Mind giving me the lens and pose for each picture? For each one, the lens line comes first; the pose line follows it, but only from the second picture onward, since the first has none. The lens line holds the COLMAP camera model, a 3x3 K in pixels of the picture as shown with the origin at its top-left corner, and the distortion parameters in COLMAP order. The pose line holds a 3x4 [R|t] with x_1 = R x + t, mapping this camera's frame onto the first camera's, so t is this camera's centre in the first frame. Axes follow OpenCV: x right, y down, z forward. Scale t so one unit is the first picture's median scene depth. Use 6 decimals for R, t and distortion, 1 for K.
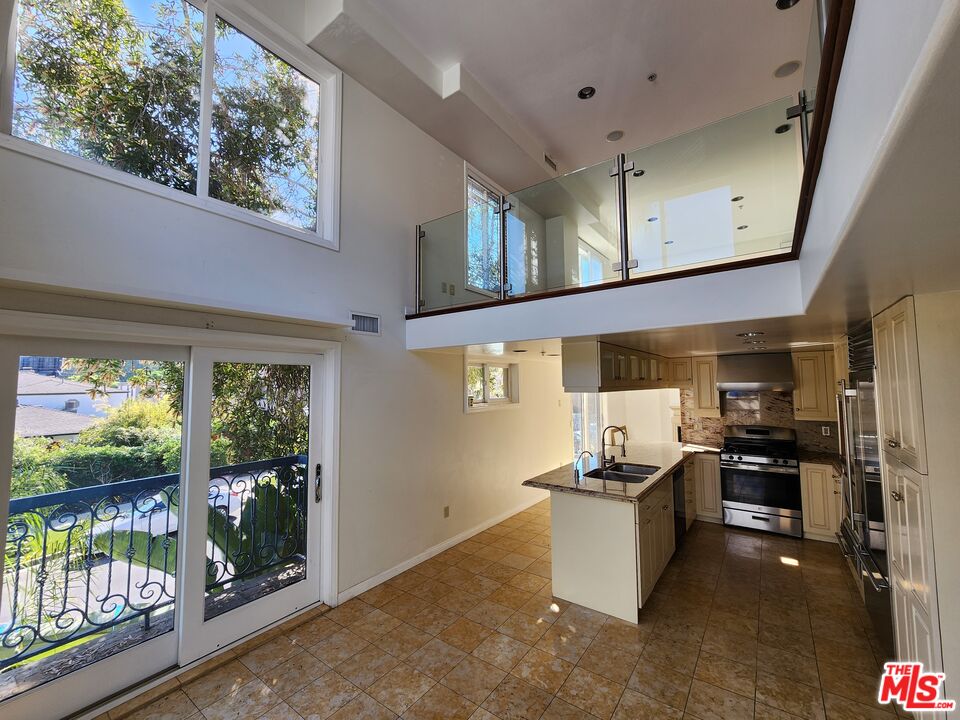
lens RADIAL K [[394.4, 0, 477.1], [0, 394.4, 358.8], [0, 0, 1]] dist [-0.001362, 0.000909]
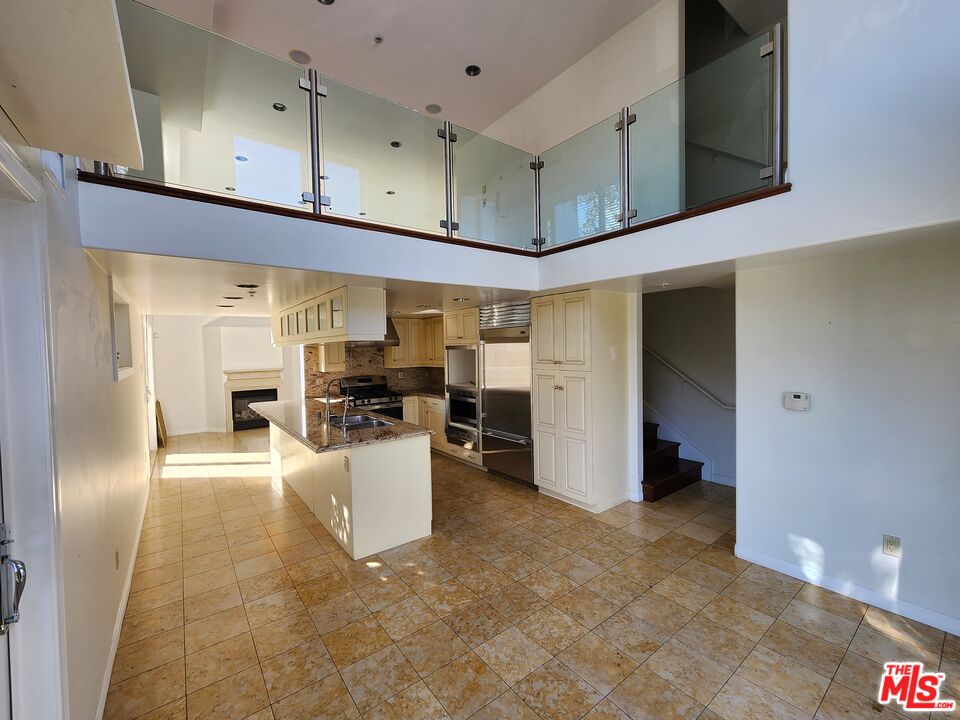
lens RADIAL K [[394.4, 0, 474.9], [0, 394.4, 359.9], [0, 0, 1]] dist [-0.001362, 0.000909]
pose [[0.293699, -0.024839, 0.955575, -0.623892], [-0.047027, 0.998076, 0.040397, 0.090754], [-0.954741, -0.056802, 0.291966, 0.520371]]
